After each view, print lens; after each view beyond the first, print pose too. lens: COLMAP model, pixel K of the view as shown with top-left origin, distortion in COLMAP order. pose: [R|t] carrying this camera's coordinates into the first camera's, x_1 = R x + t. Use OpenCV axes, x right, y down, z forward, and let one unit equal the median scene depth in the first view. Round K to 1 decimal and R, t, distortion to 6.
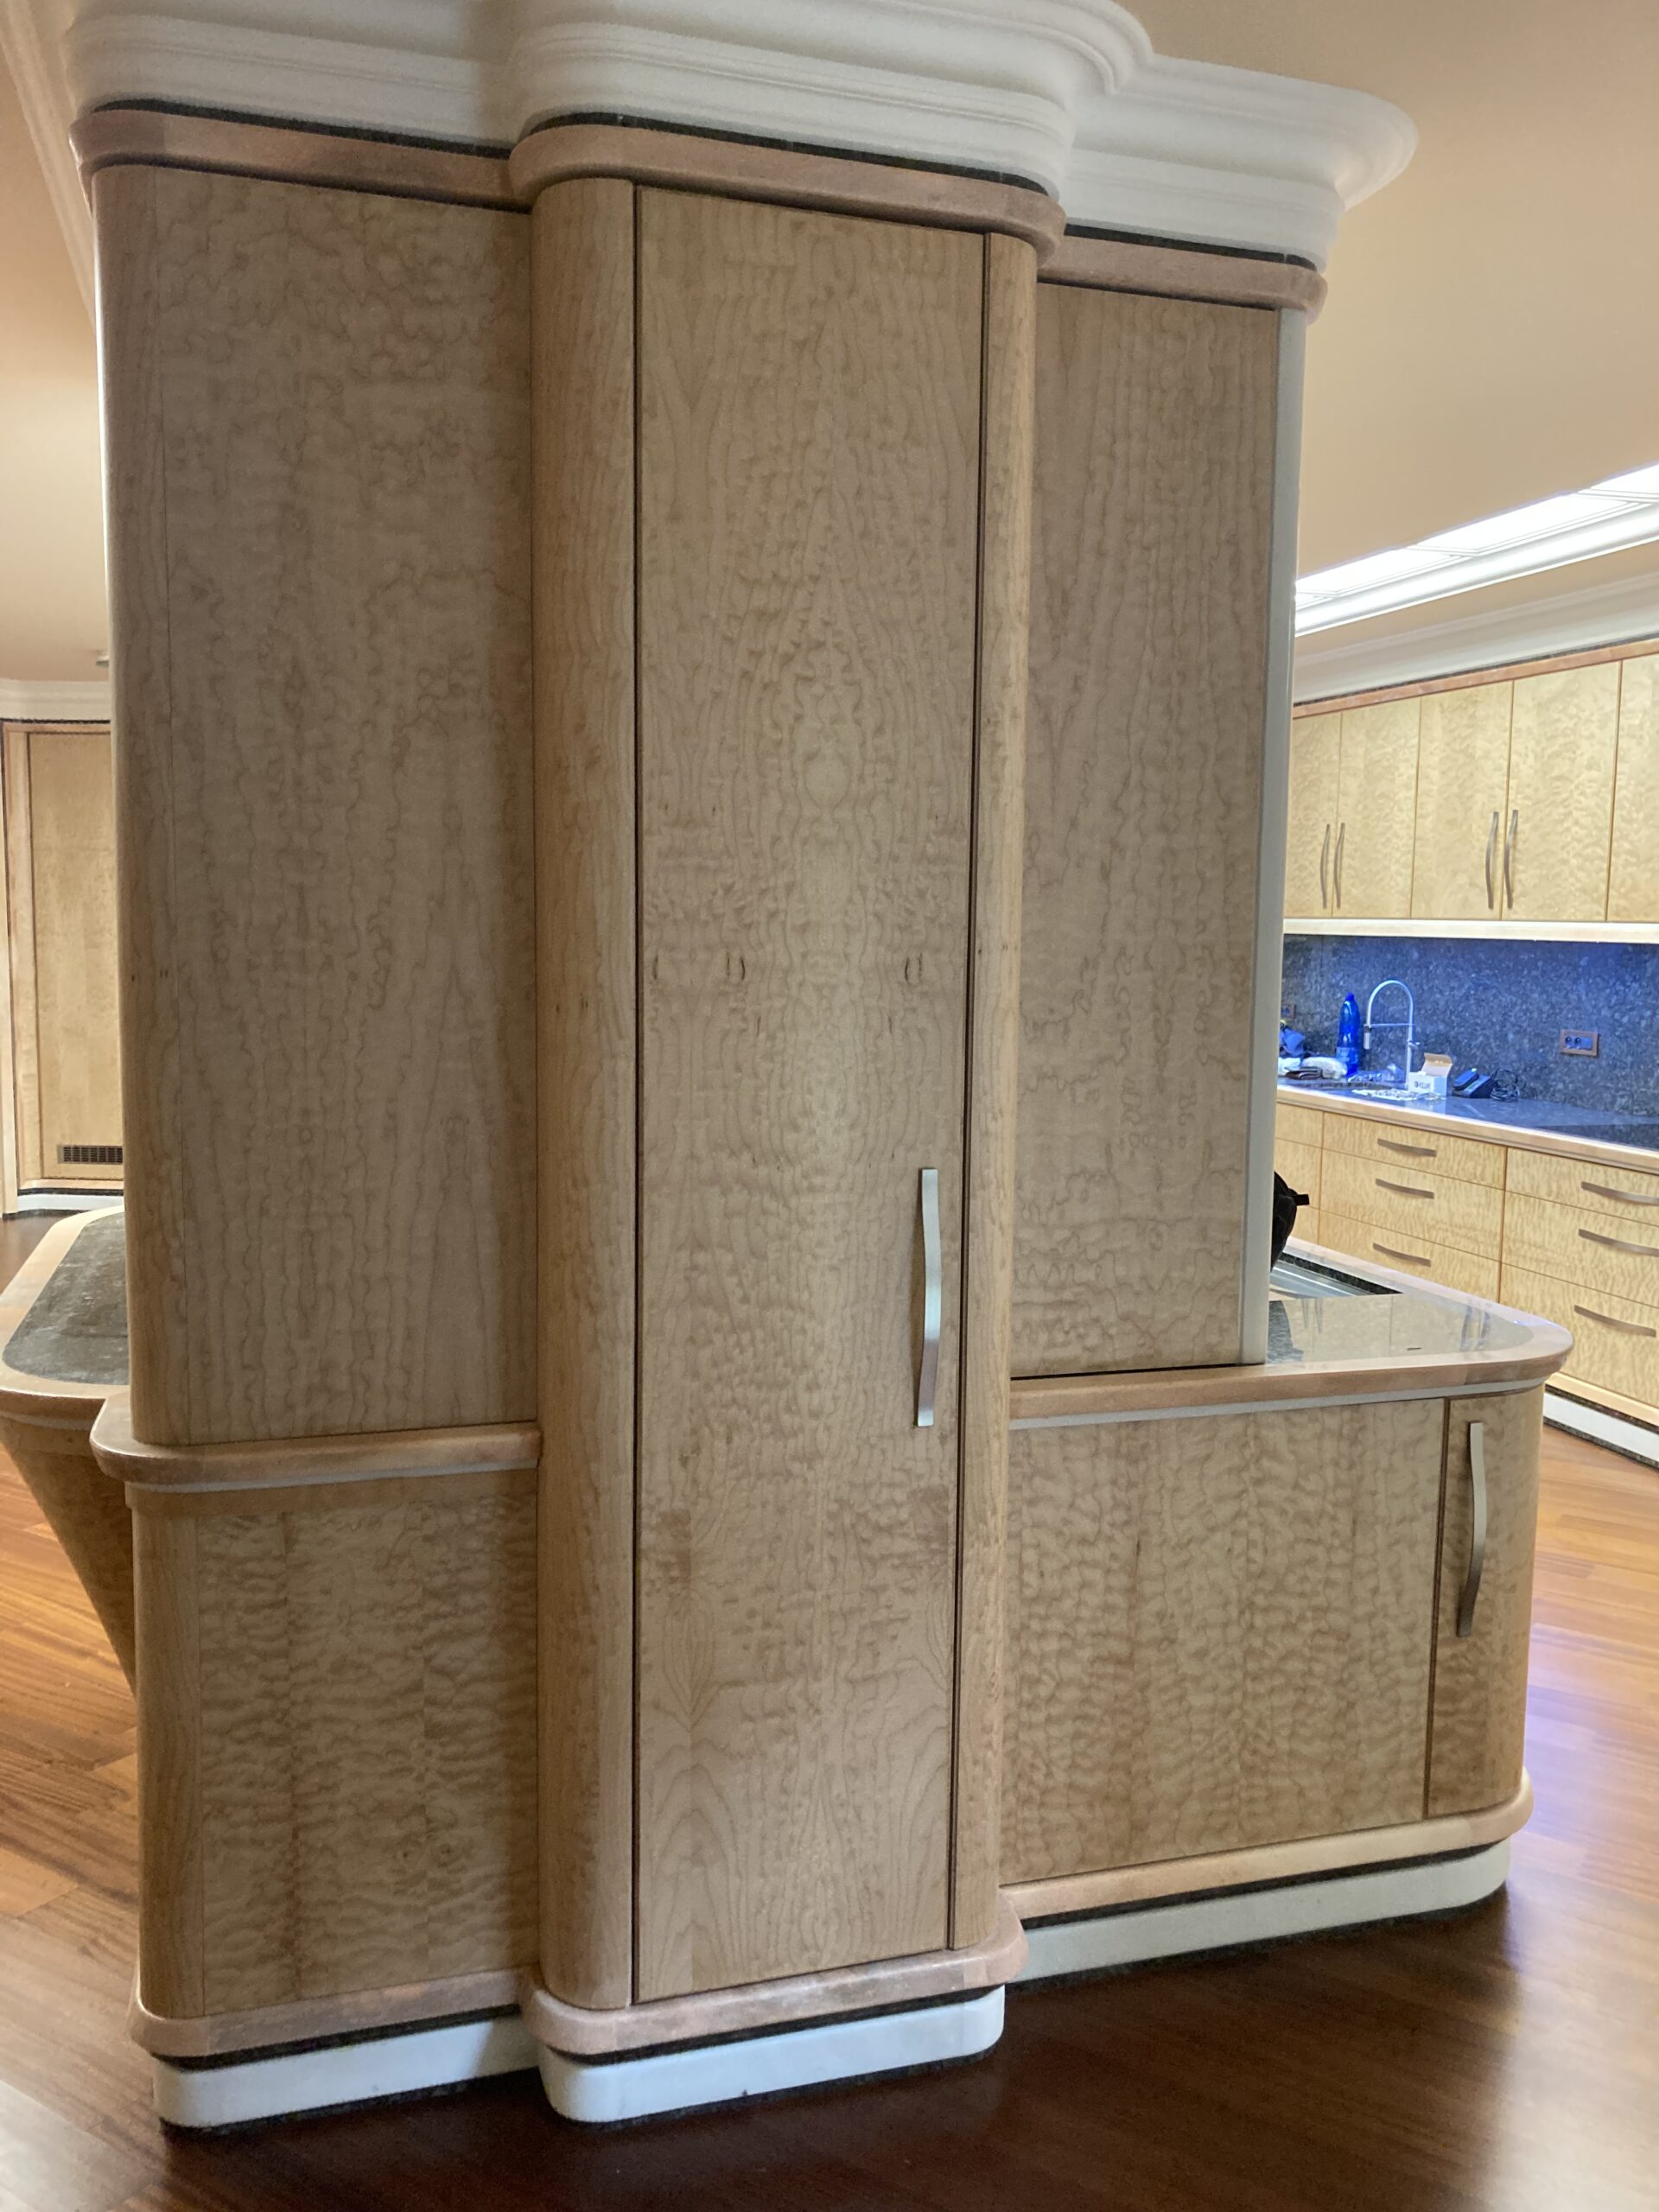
lens RADIAL K [[1835.5, 0, 830.4], [0, 1835.5, 1116.3], [0, 0, 1]] dist [0.036920, -0.054226]
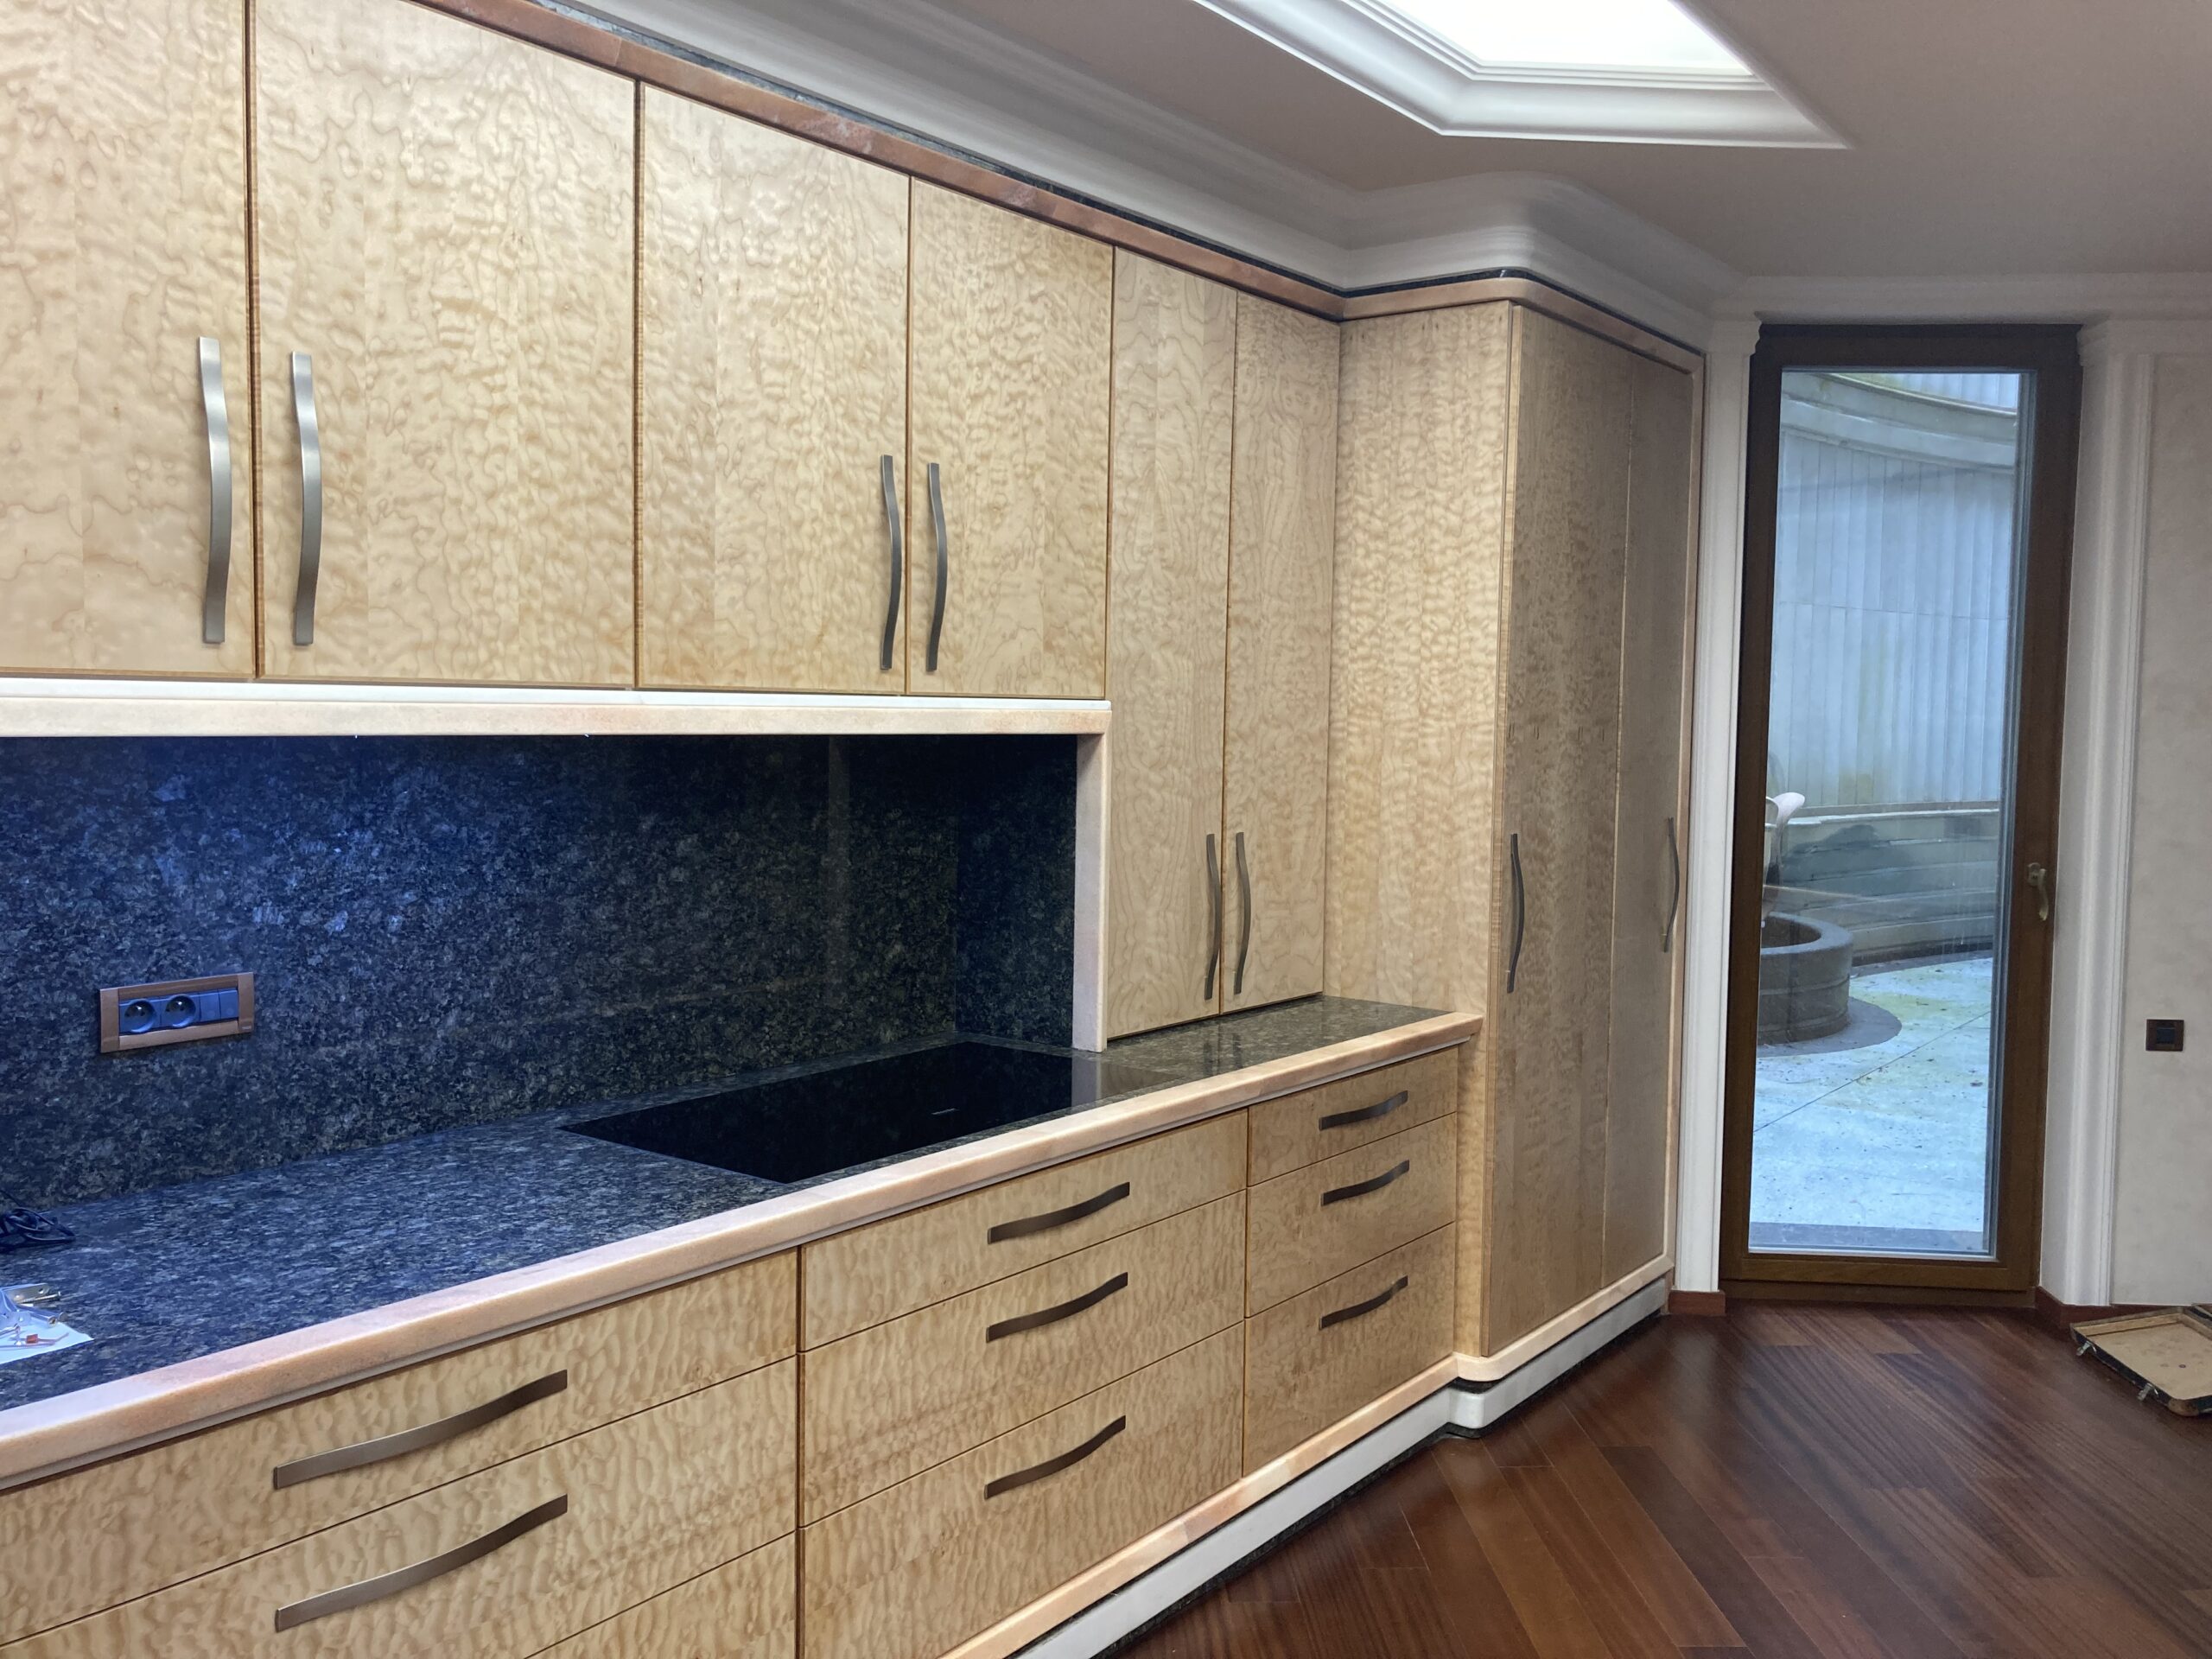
lens RADIAL K [[1835.5, 0, 1099.8], [0, 1835.5, 814.0], [0, 0, 1]] dist [0.036920, -0.054226]
pose [[-0.582830, -0.070847, 0.809500, 0.007614], [0.066315, 0.988722, 0.134278, -0.126167], [-0.809883, 0.131943, -0.571559, 1.154940]]
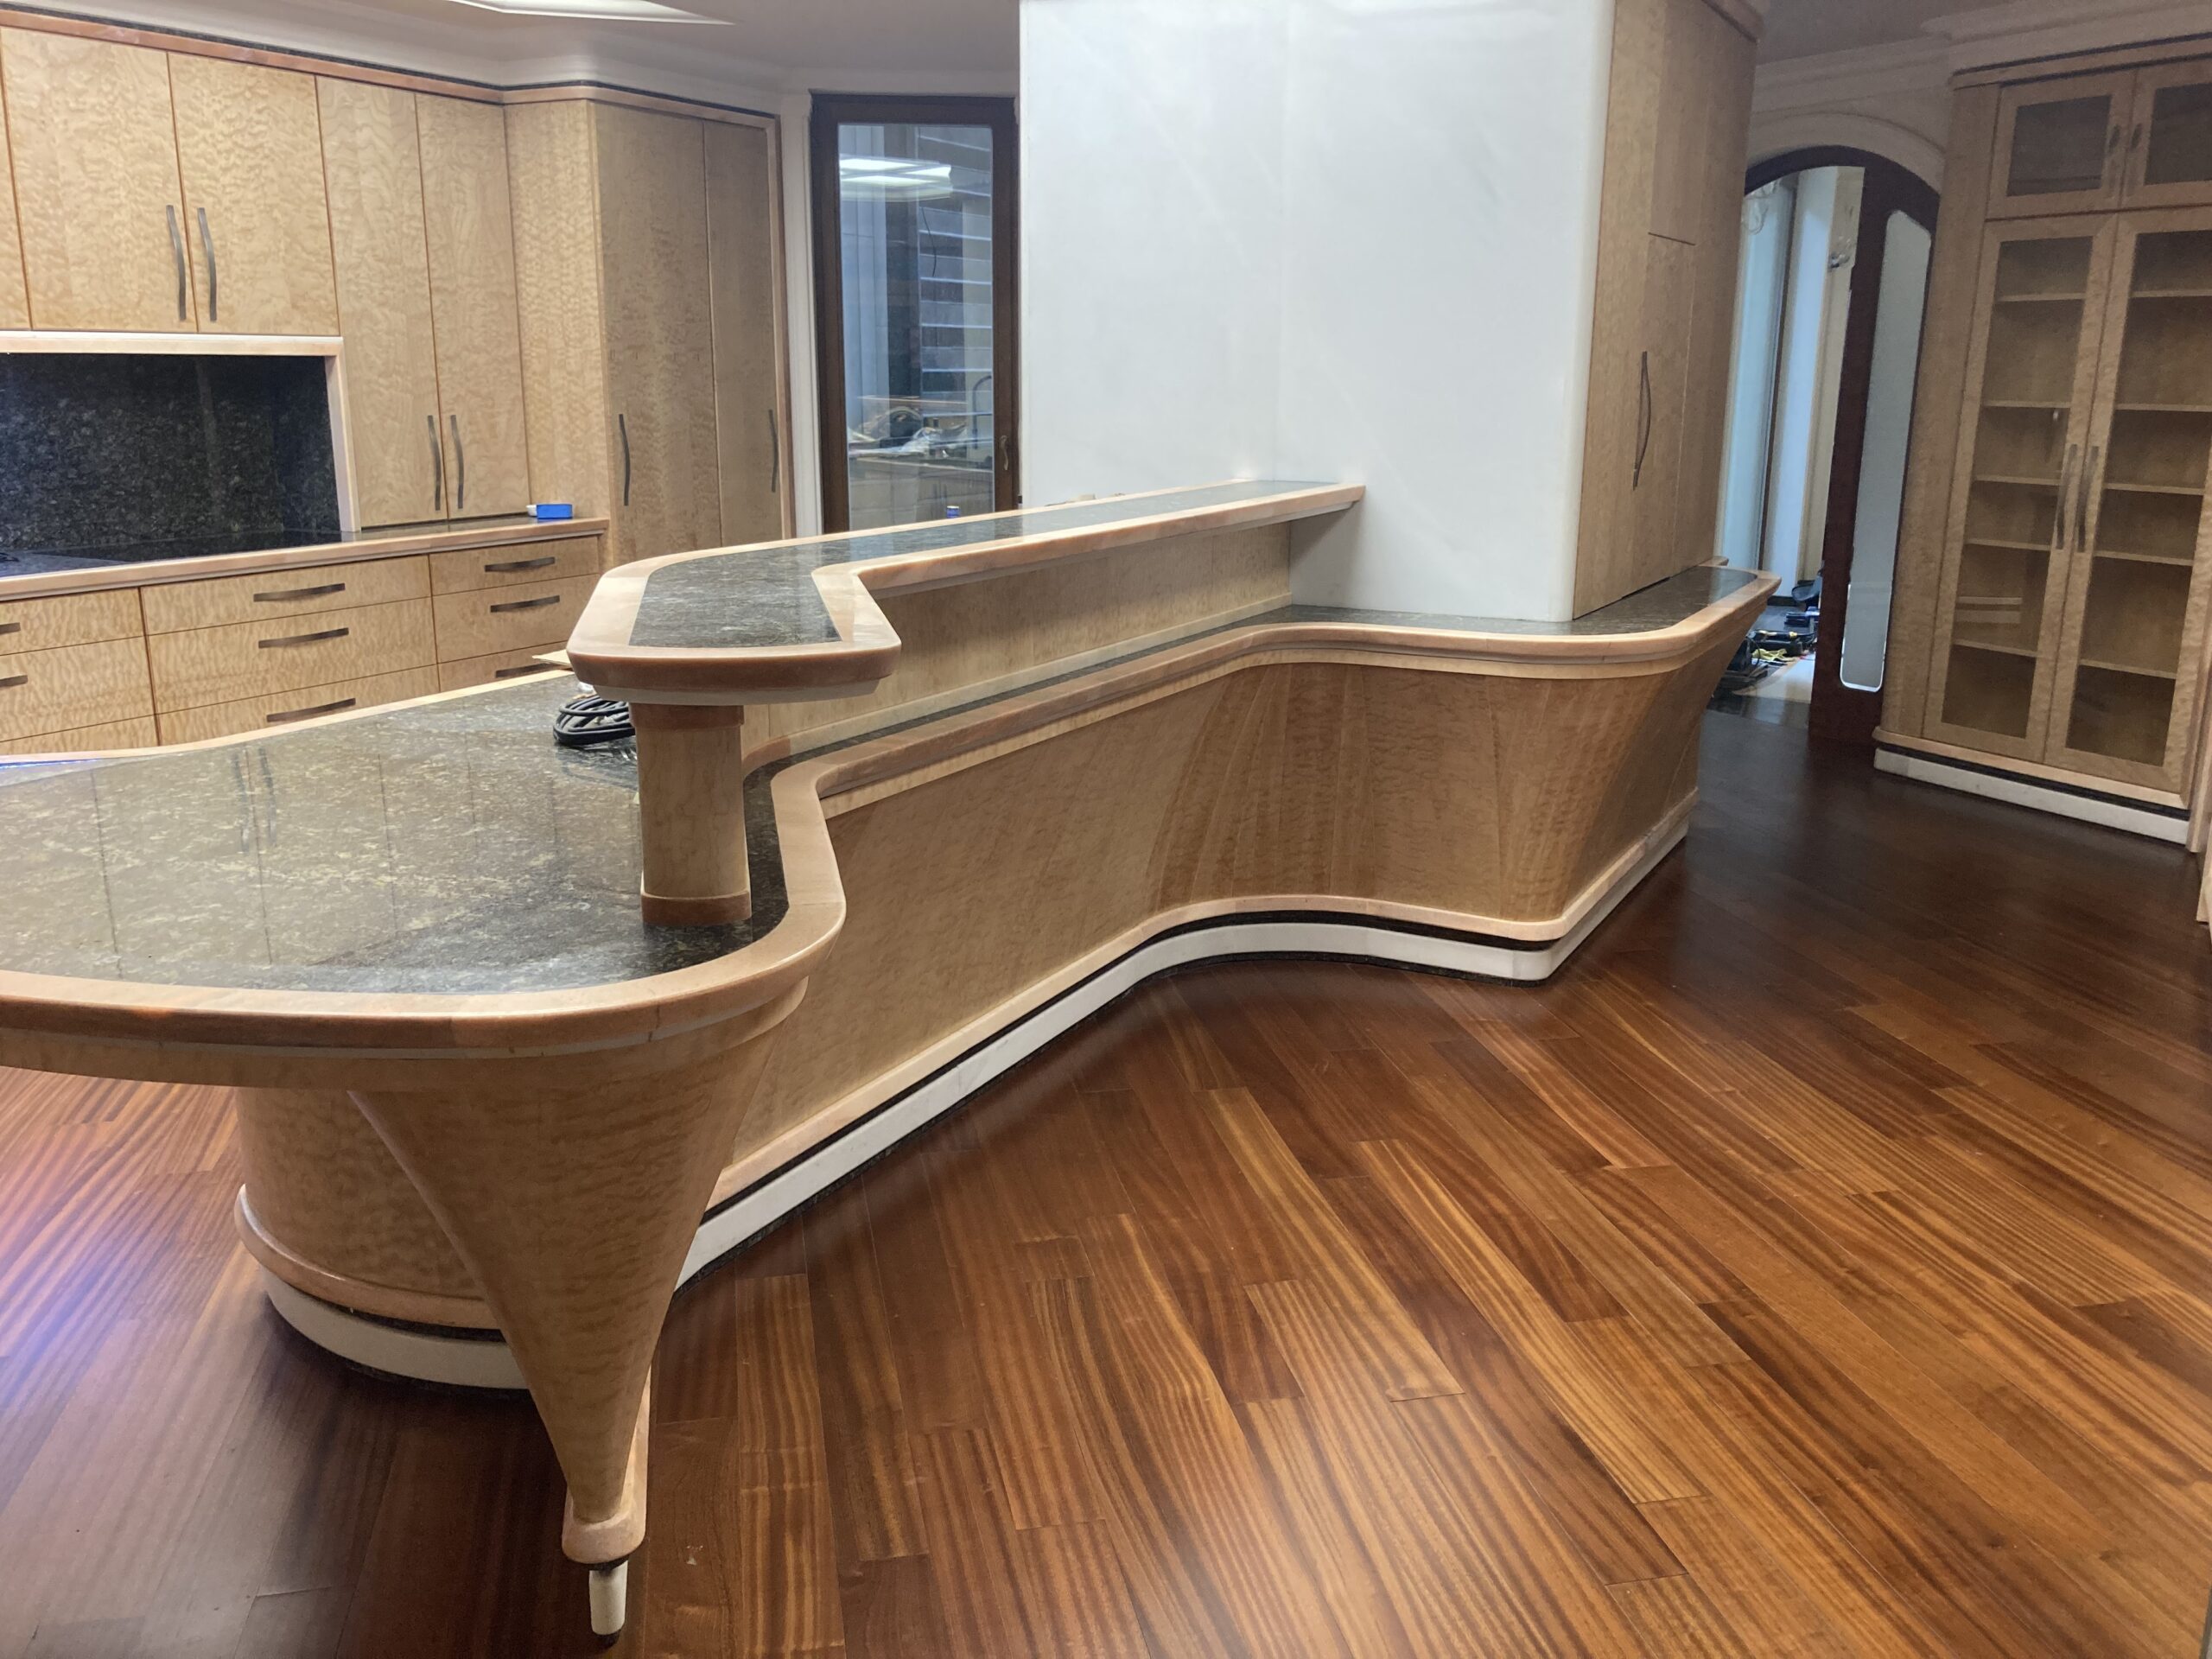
lens RADIAL K [[1835.5, 0, 1116.0], [0, 1835.5, 827.7], [0, 0, 1]] dist [0.036920, -0.054226]
pose [[-0.712647, -0.185952, 0.676428, -0.602116], [0.064881, 0.942626, 0.327486, -0.136218], [-0.698516, 0.277269, -0.659695, 1.283310]]
